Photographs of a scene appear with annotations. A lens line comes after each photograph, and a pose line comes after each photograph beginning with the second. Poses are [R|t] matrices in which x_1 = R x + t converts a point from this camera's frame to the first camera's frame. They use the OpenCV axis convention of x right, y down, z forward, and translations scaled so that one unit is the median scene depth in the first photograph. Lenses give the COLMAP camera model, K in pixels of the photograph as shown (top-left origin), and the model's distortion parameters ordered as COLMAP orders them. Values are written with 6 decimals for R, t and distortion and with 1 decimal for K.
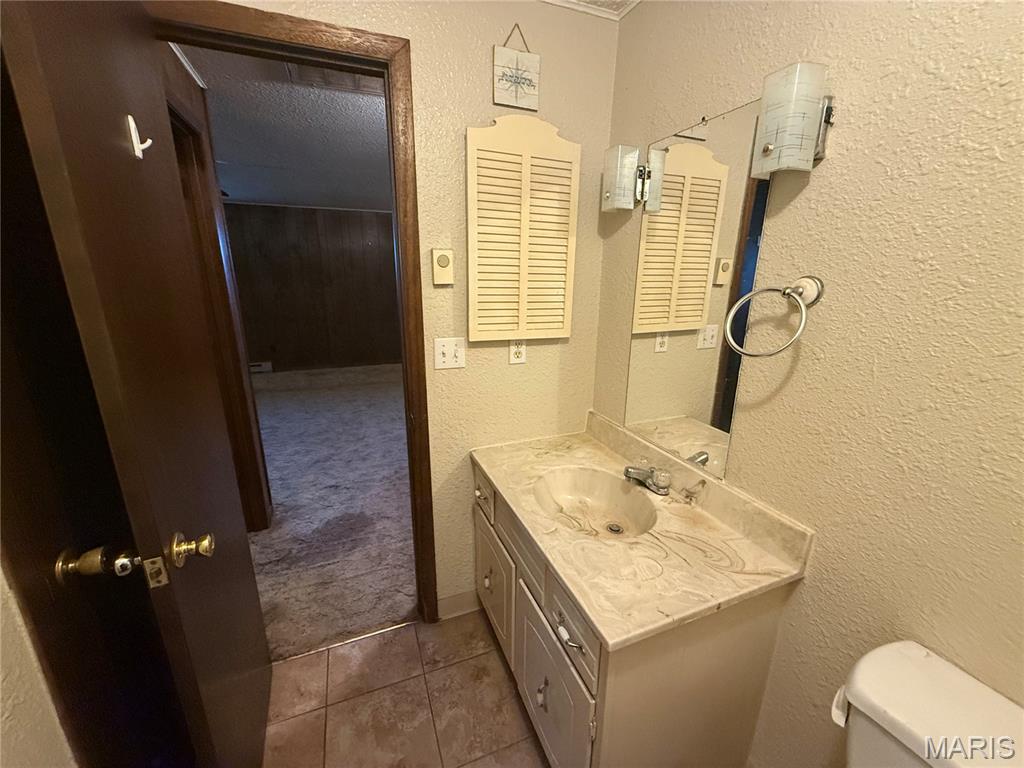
lens RADIAL K [[408.3, 0, 513.1], [0, 408.3, 386.8], [0, 0, 1]] dist [-0.001214, 0.000075]
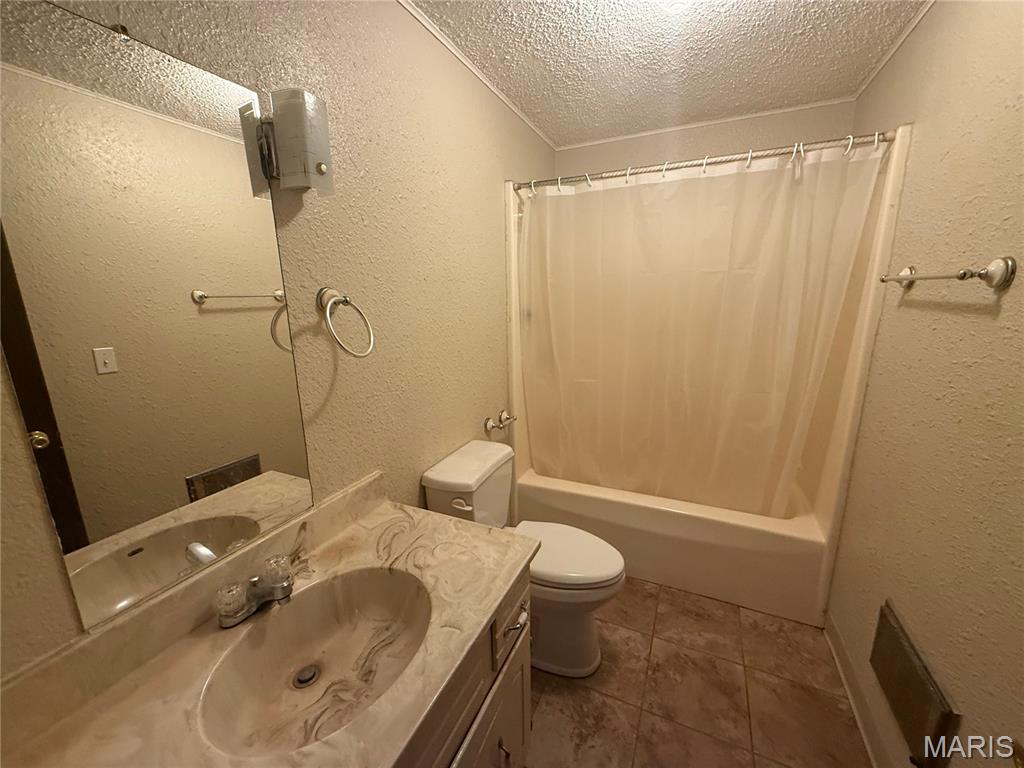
lens RADIAL K [[408.3, 0, 513.3], [0, 408.3, 381.7], [0, 0, 1]] dist [-0.001214, 0.000075]
pose [[-0.685650, -0.154356, 0.711378, -0.459353], [0.202291, 0.898362, 0.389903, -0.324780], [-0.699258, 0.411243, -0.584737, 1.224554]]
